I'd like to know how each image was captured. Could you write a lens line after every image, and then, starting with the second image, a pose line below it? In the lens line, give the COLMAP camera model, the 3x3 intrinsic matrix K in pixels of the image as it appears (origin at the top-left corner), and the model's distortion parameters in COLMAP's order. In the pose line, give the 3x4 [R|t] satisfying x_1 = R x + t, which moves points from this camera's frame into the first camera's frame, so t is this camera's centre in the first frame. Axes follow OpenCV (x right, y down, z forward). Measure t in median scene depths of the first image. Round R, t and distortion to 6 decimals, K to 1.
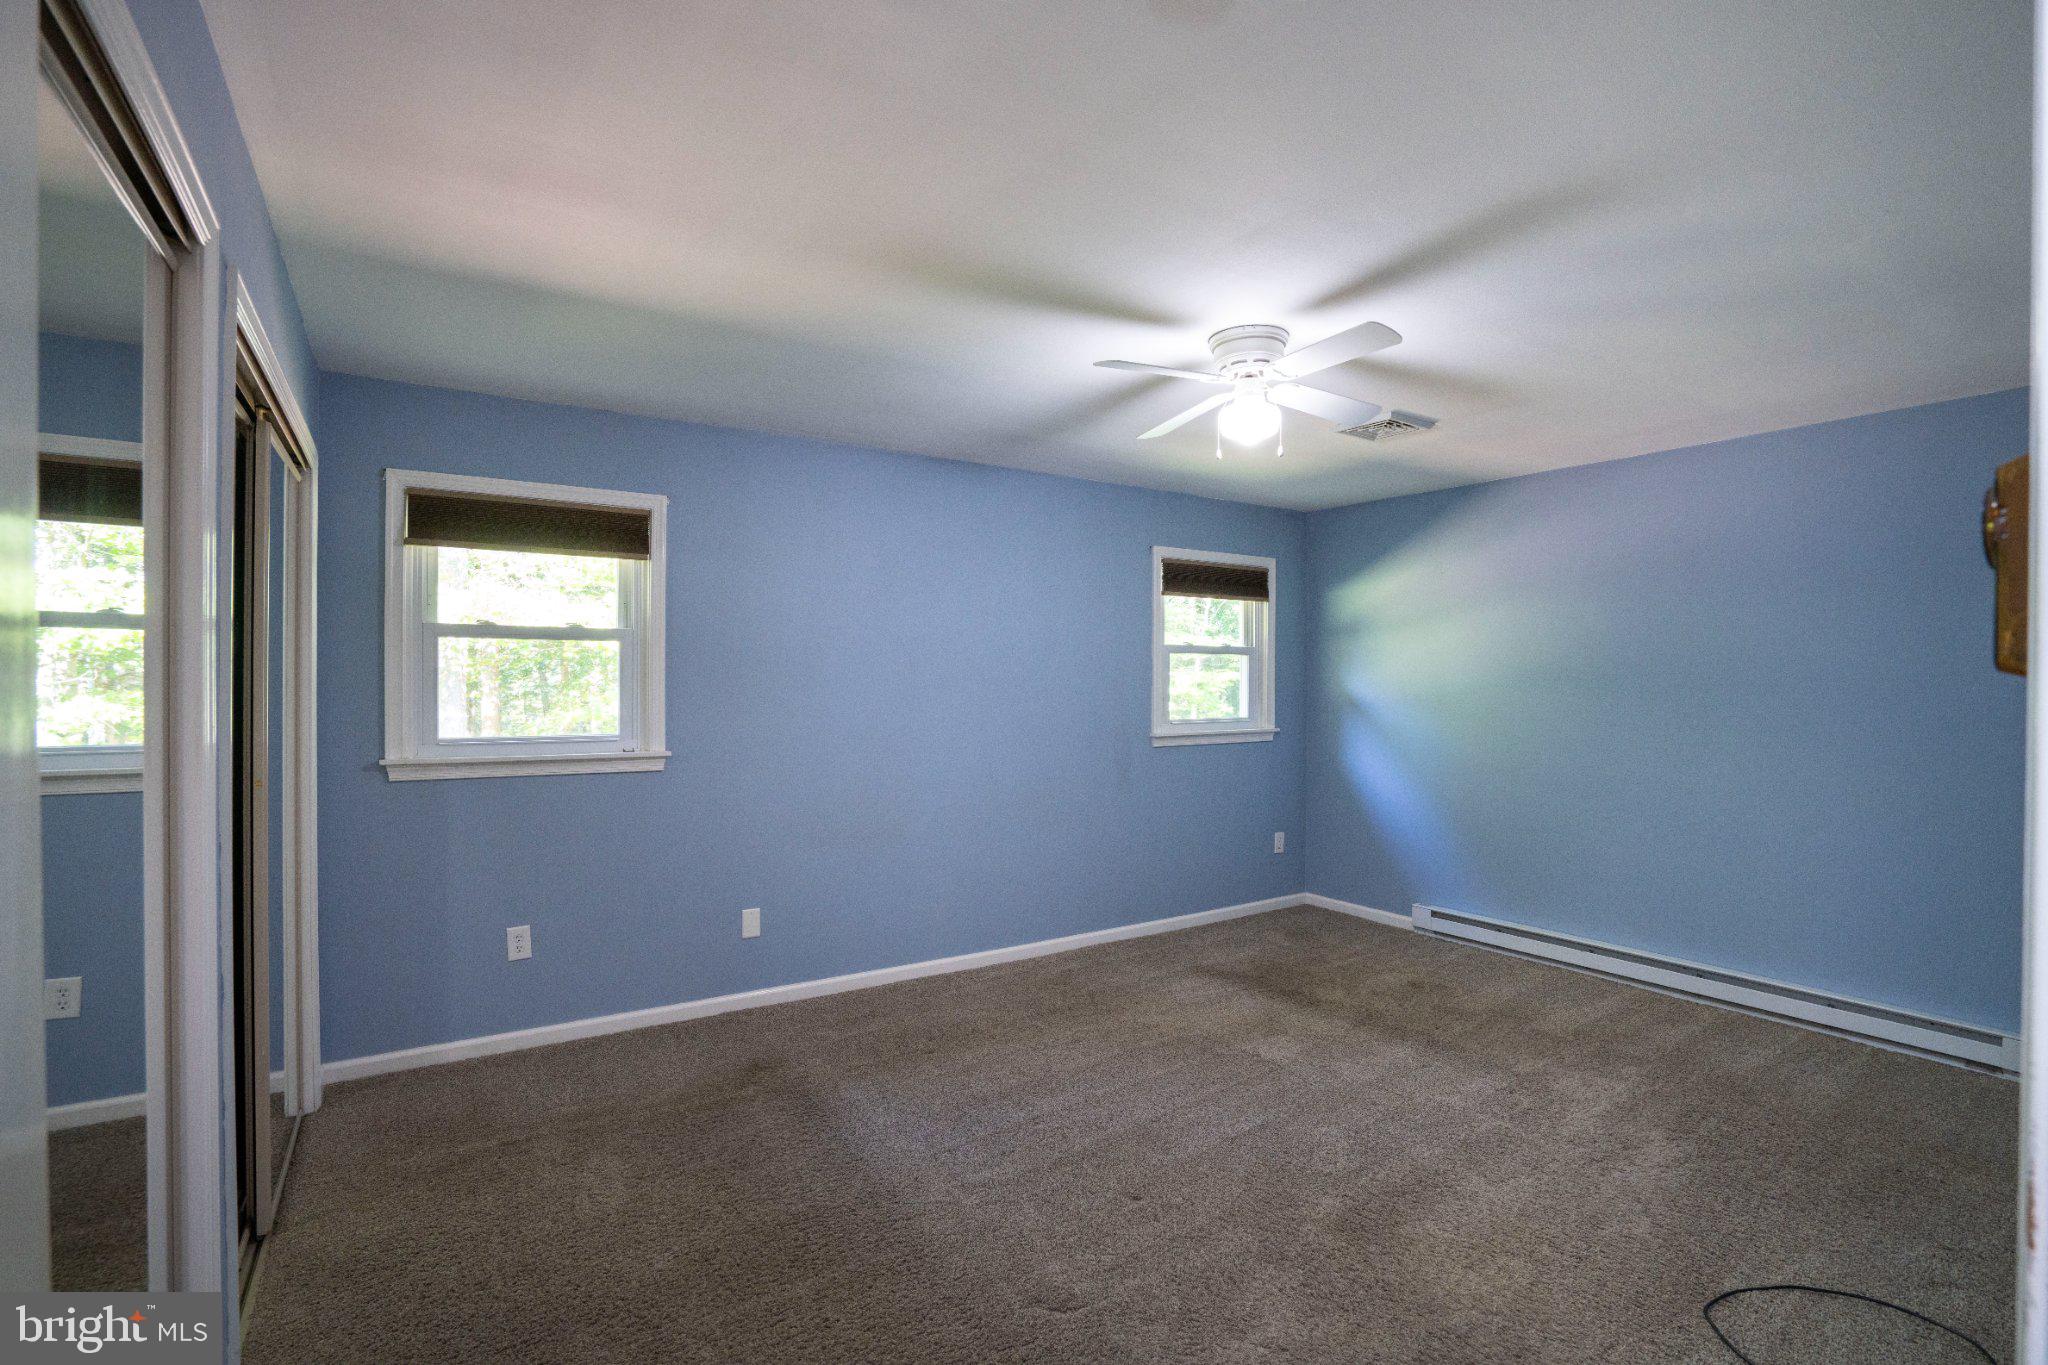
lens RADIAL K [[942.7, 0, 1020.4], [0, 942.7, 685.4], [0, 0, 1]] dist [-0.063667, 0.027298]
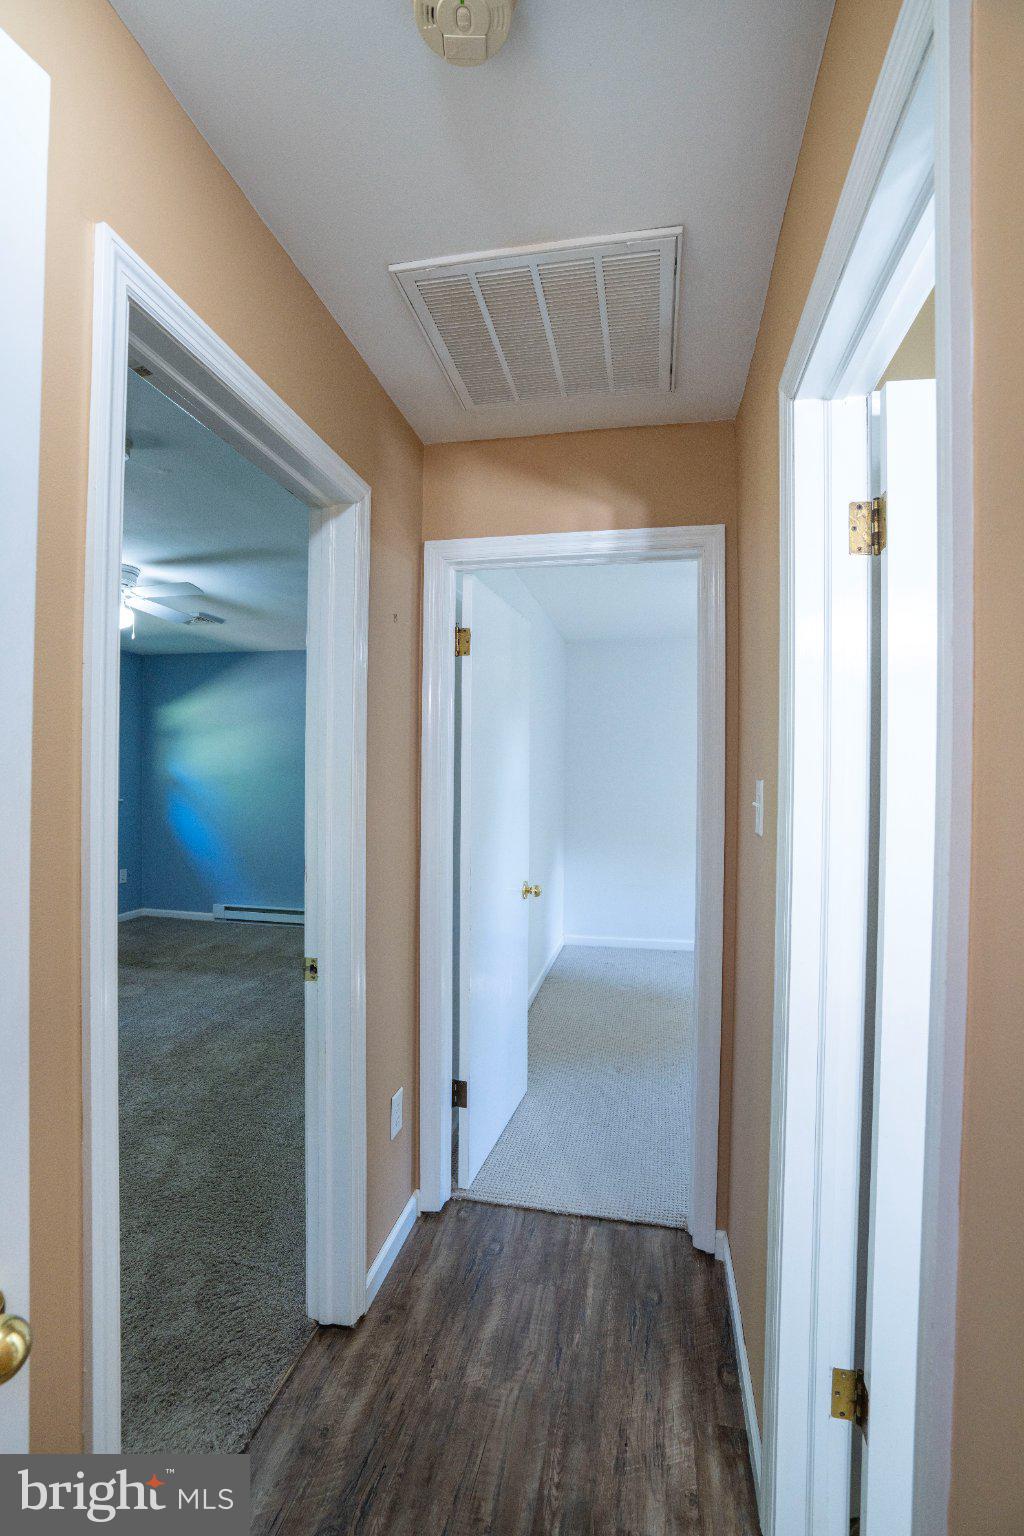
lens RADIAL K [[707.1, 0, 506.9], [0, 707.1, 771.9], [0, 0, 1]] dist [-0.063667, 0.027298]
pose [[0.706094, -0.000060, 0.708118, -0.105996], [-0.001117, 0.999999, 0.001199, 0.000732], [-0.708117, -0.001637, 0.706093, -0.295380]]
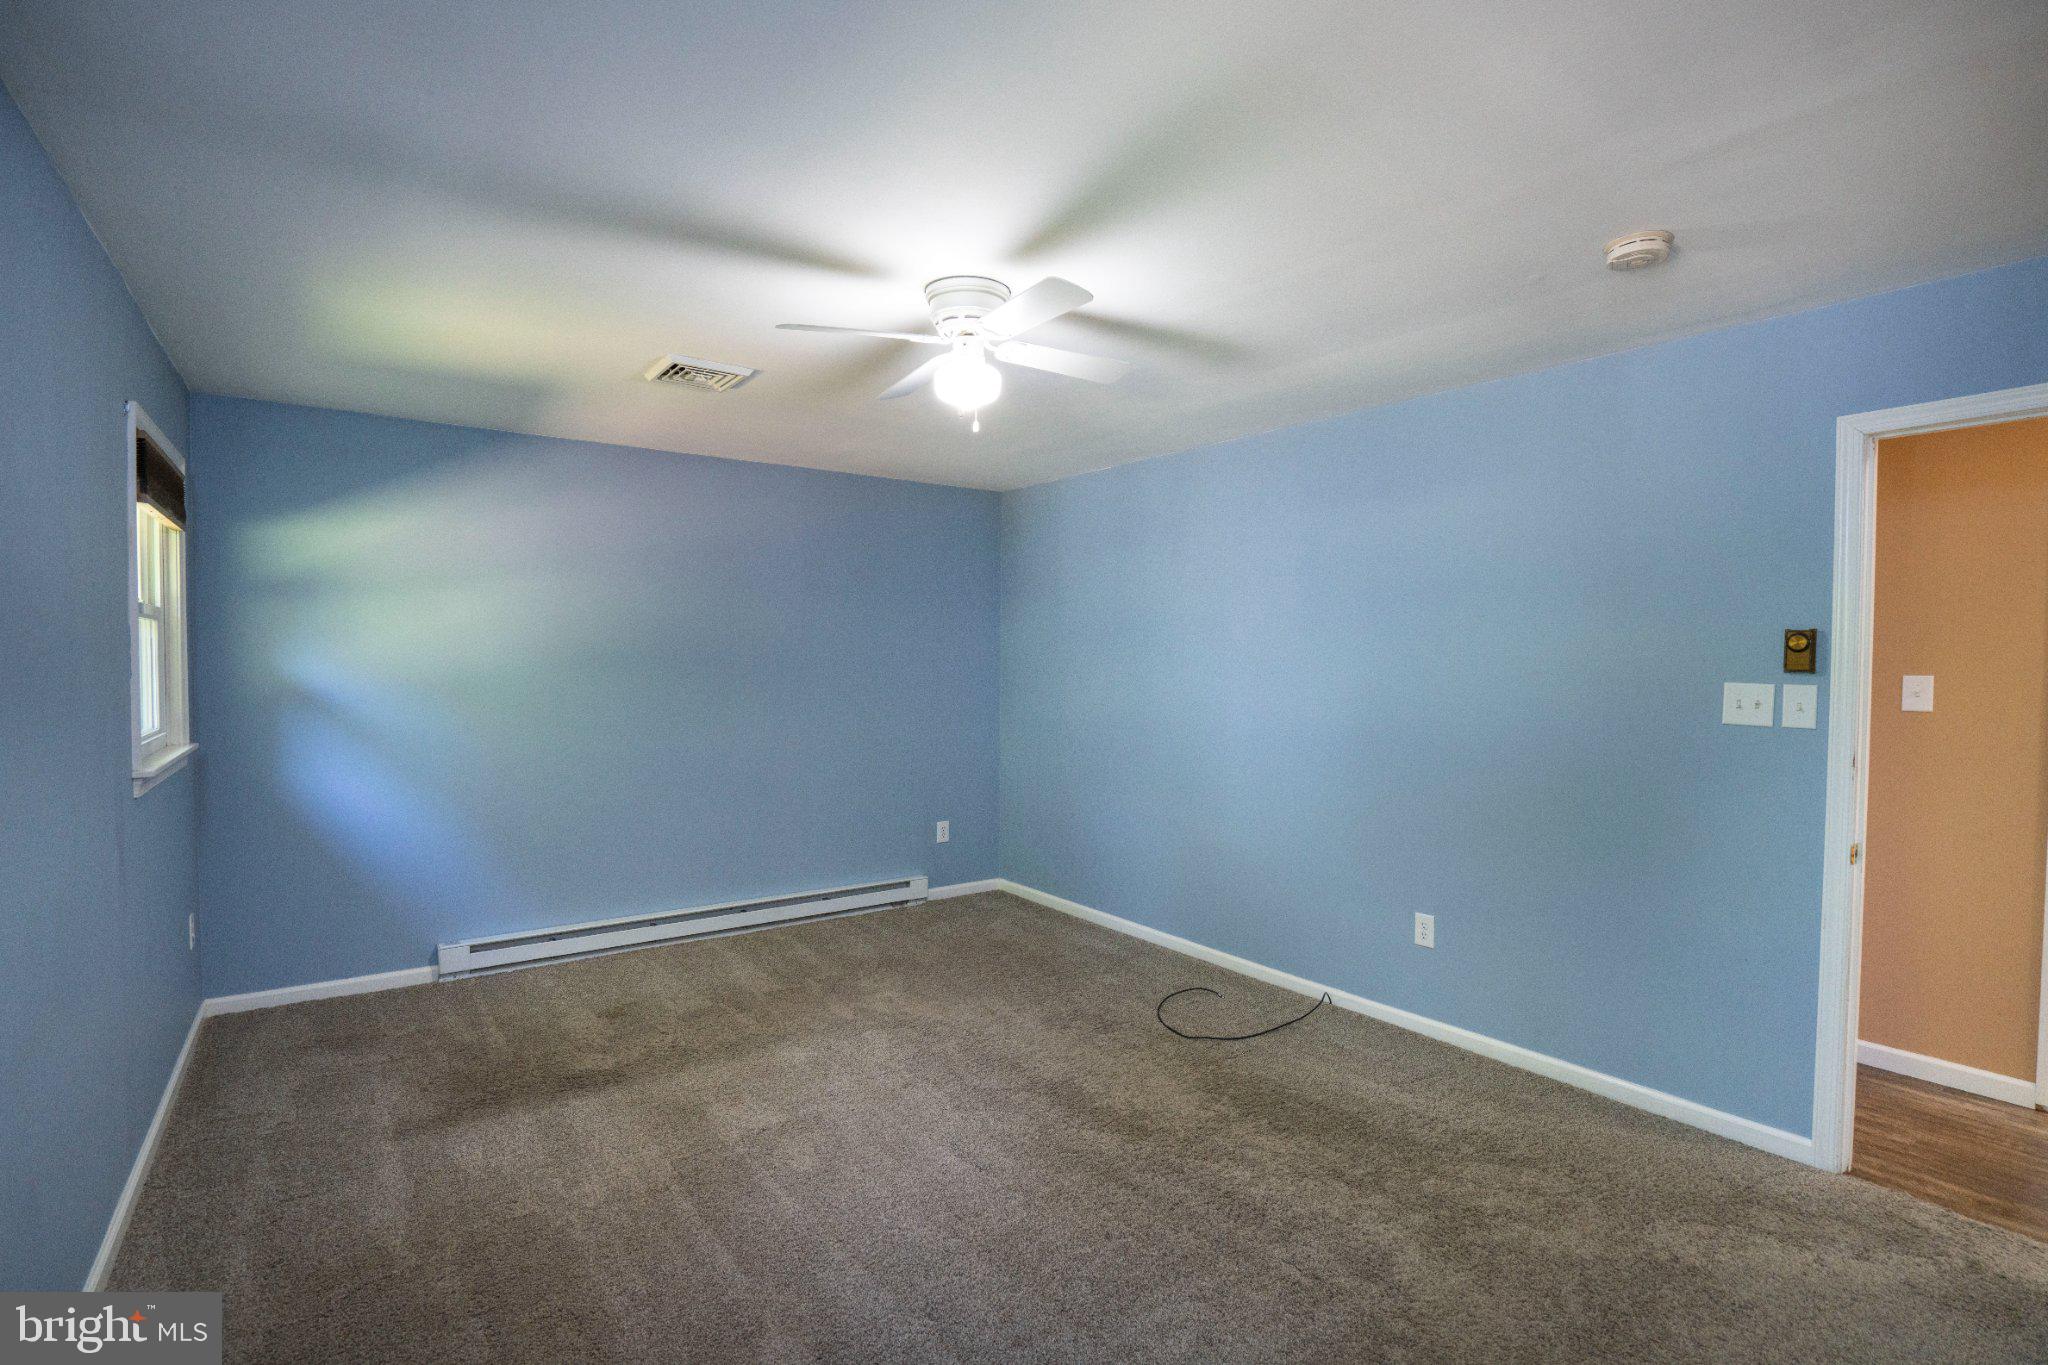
lens RADIAL K [[942.7, 0, 1020.4], [0, 942.7, 685.4], [0, 0, 1]] dist [-0.063667, 0.027298]
pose [[-0.050023, -0.031347, 0.998256, -0.484654], [0.002467, 0.999500, 0.031509, -0.012941], [-0.998745, 0.004039, -0.049920, 0.710096]]
